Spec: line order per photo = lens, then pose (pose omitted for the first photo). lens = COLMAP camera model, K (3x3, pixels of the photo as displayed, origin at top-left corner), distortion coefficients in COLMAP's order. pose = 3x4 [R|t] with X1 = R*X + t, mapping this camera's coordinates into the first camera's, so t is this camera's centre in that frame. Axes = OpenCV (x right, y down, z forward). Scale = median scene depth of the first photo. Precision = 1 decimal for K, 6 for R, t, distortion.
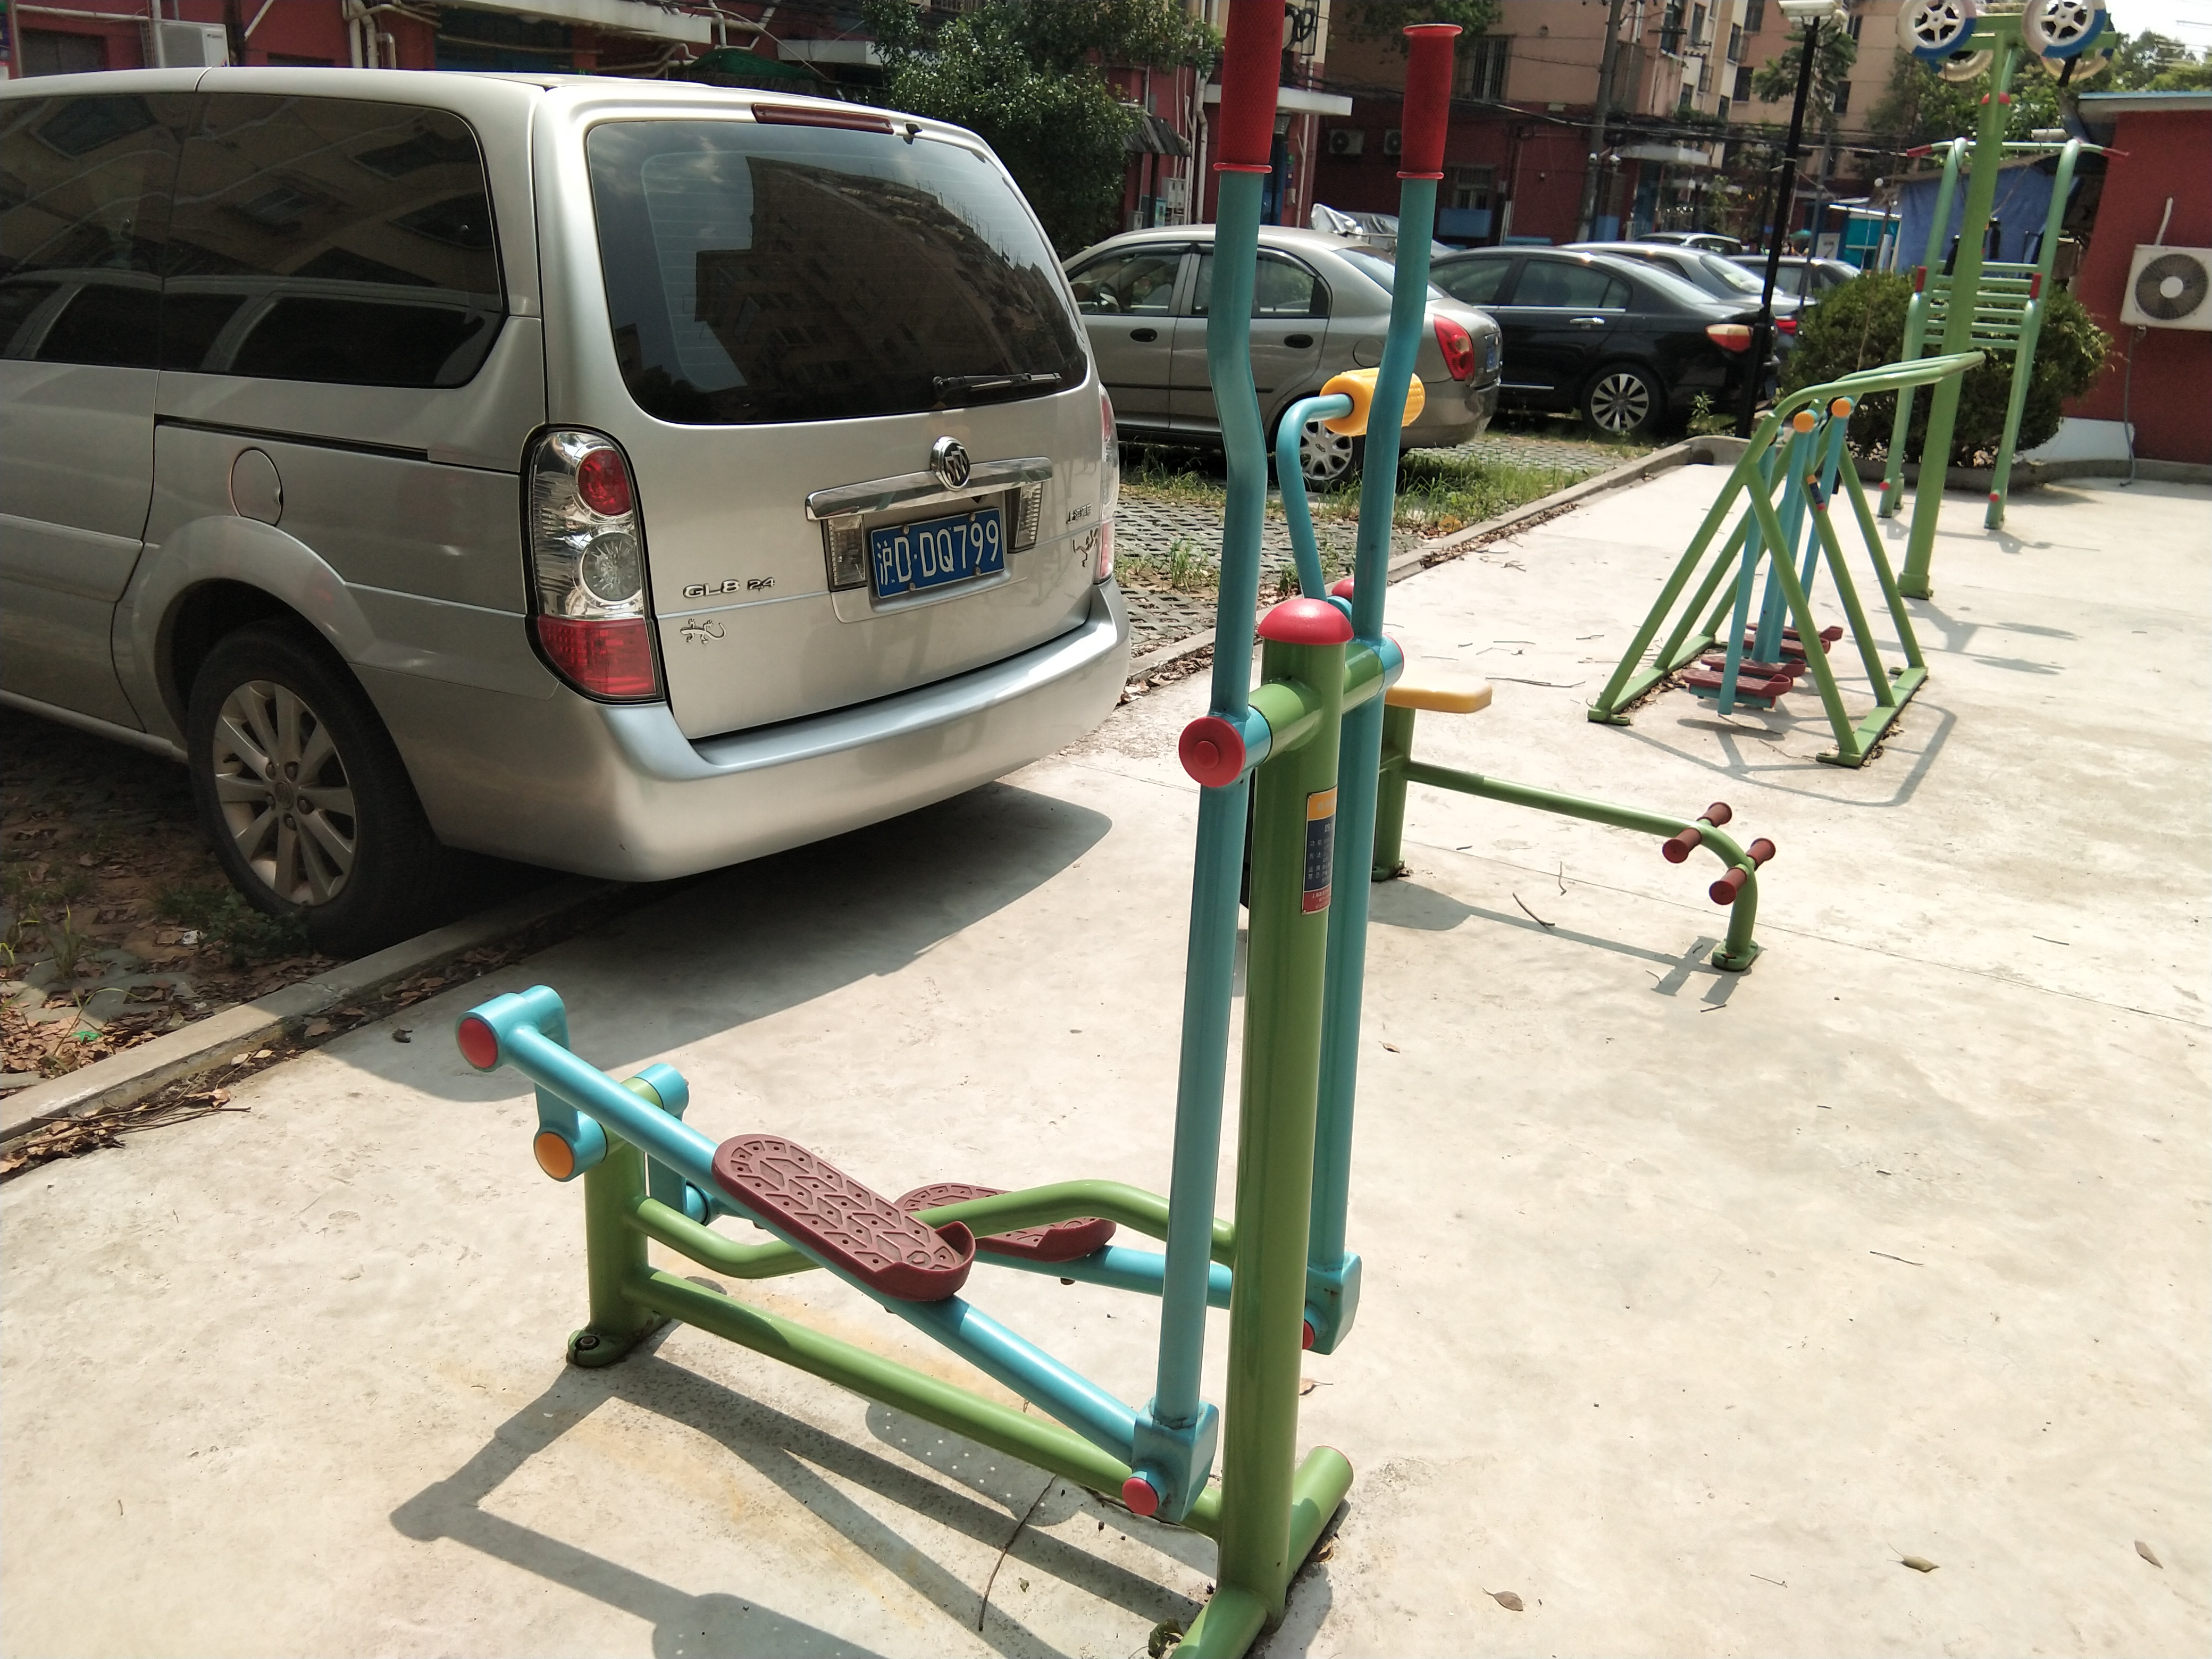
lens RADIAL K [[1791.6, 0, 1098.0], [0, 1791.6, 823.1], [0, 0, 1]] dist [0.112974, -0.187803]
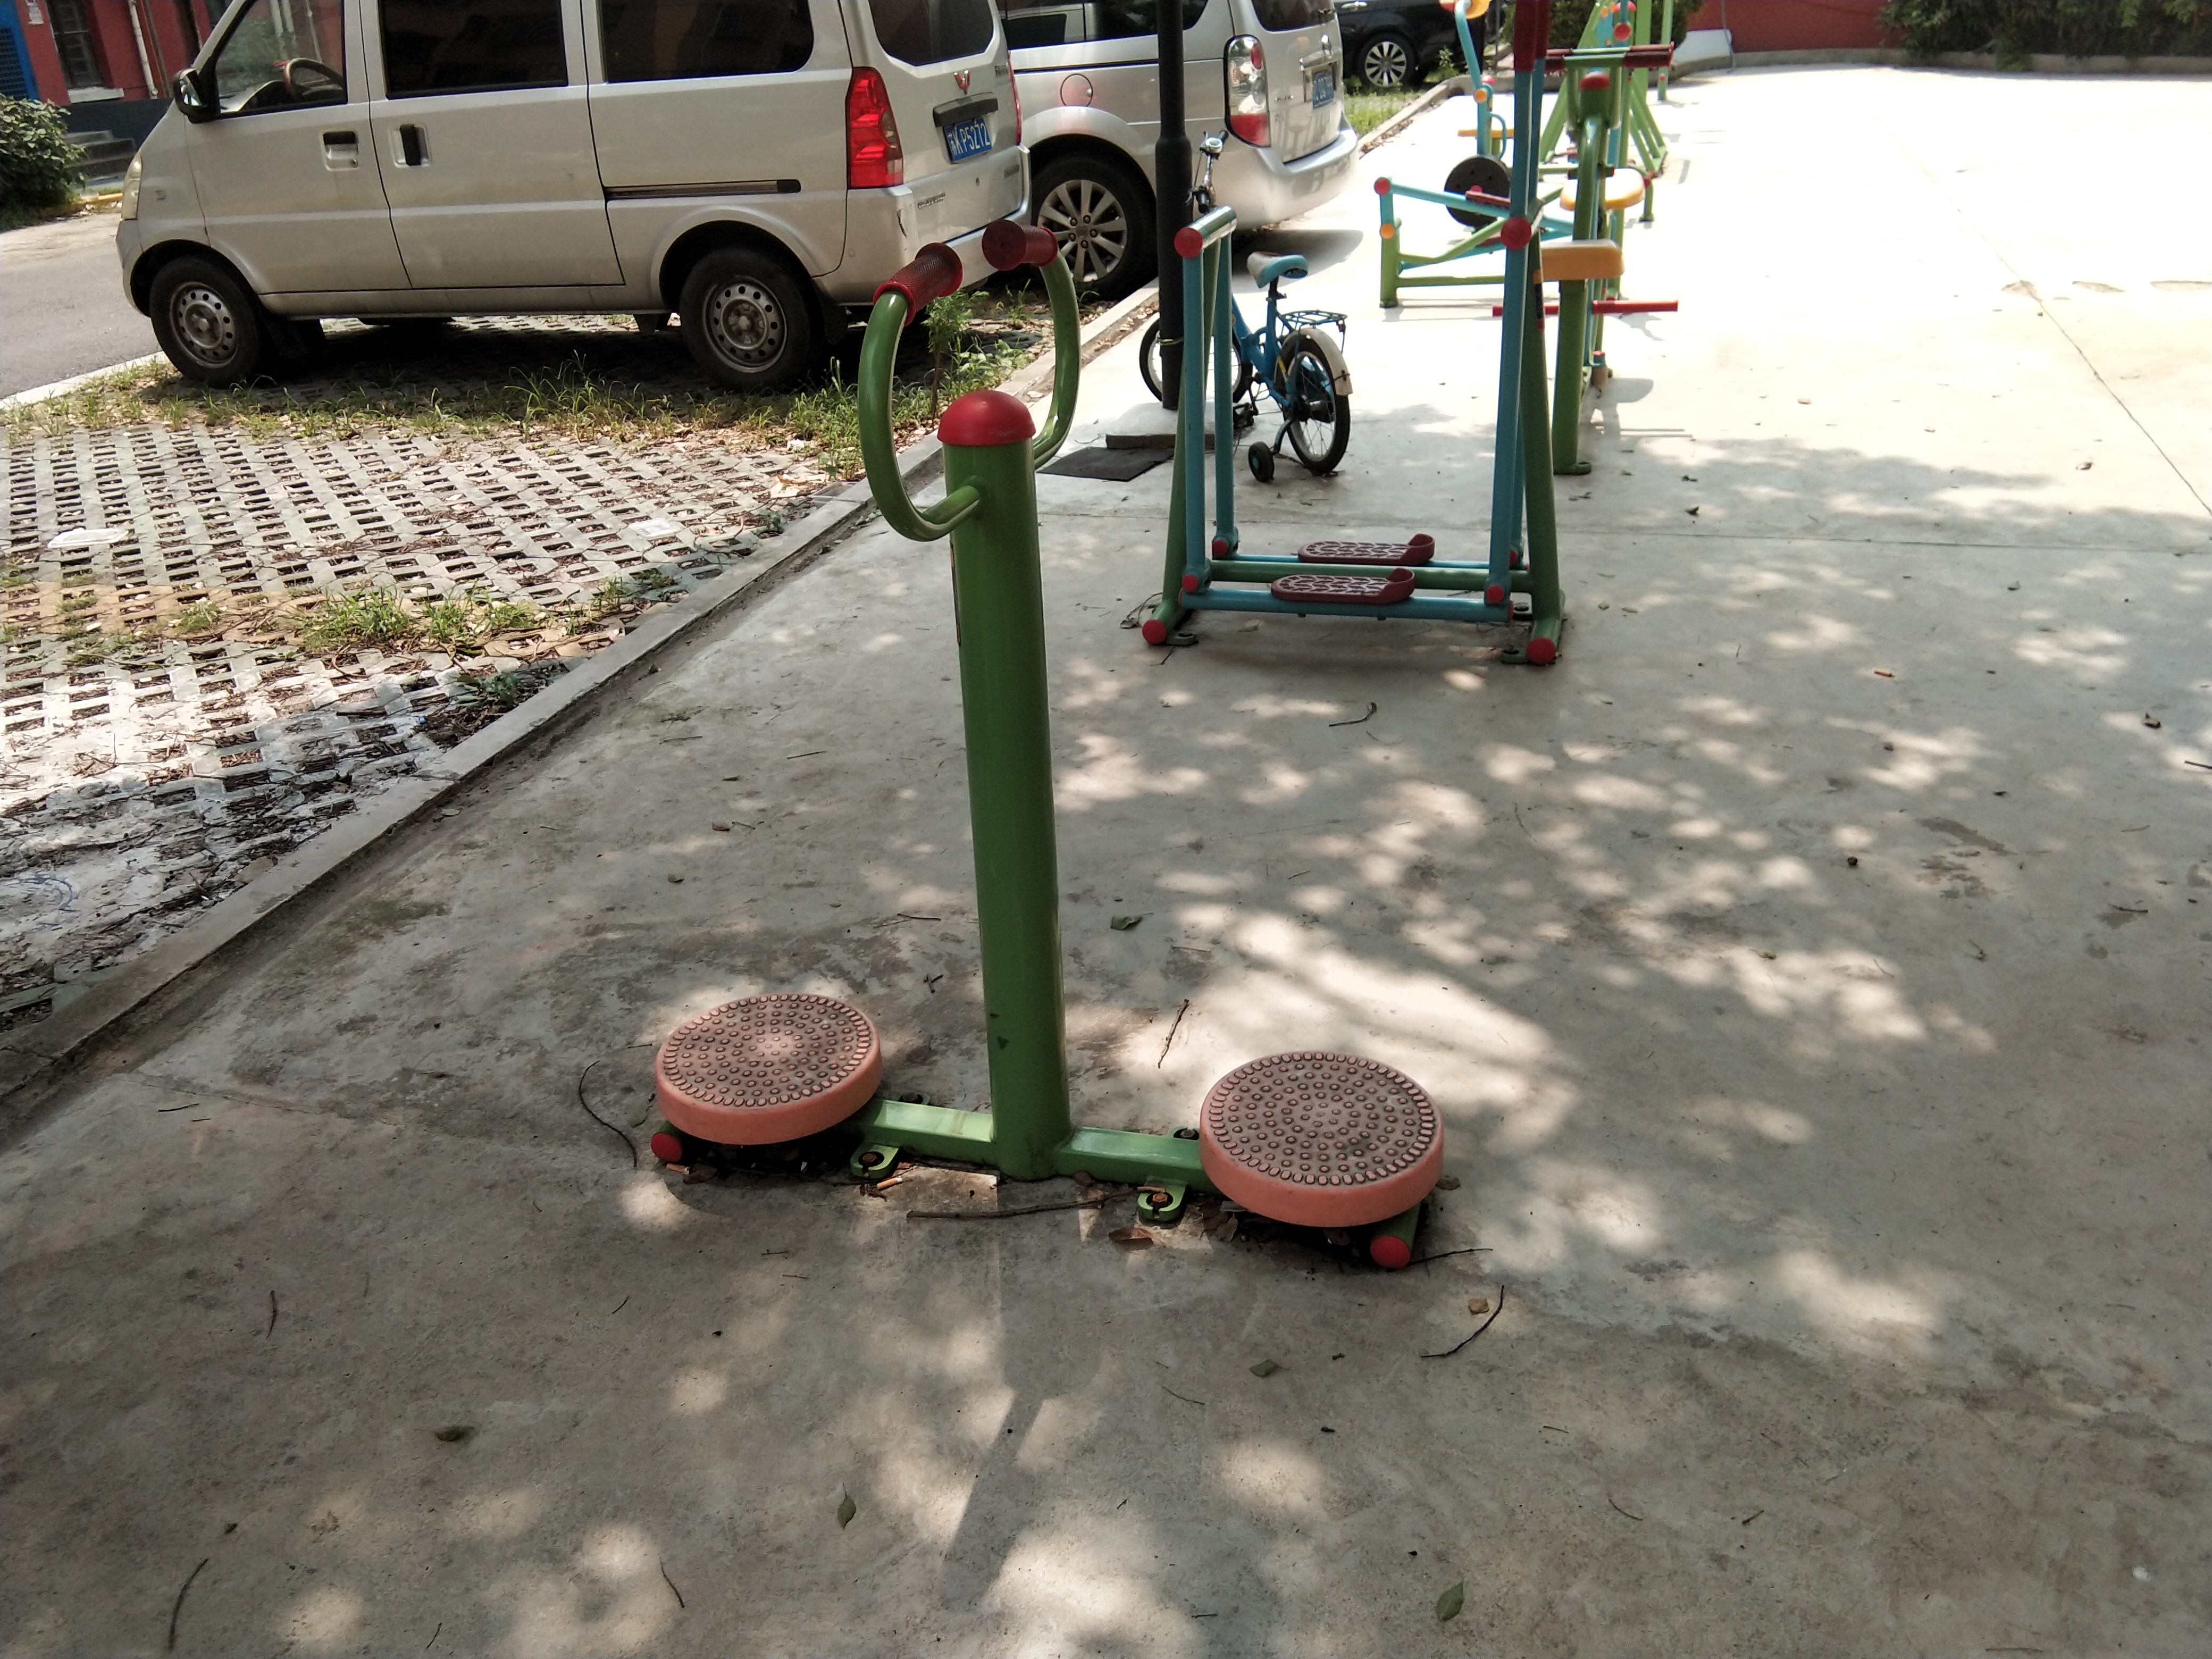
lens RADIAL K [[1762.6, 0, 1100.9], [0, 1762.6, 791.9], [0, 0, 1]] dist [0.120747, -0.217773]
pose [[0.969848, -0.190080, 0.152530, -0.353505], [0.172889, 0.977713, 0.119105, 0.165357], [-0.171770, -0.089143, 0.981096, -0.524346]]
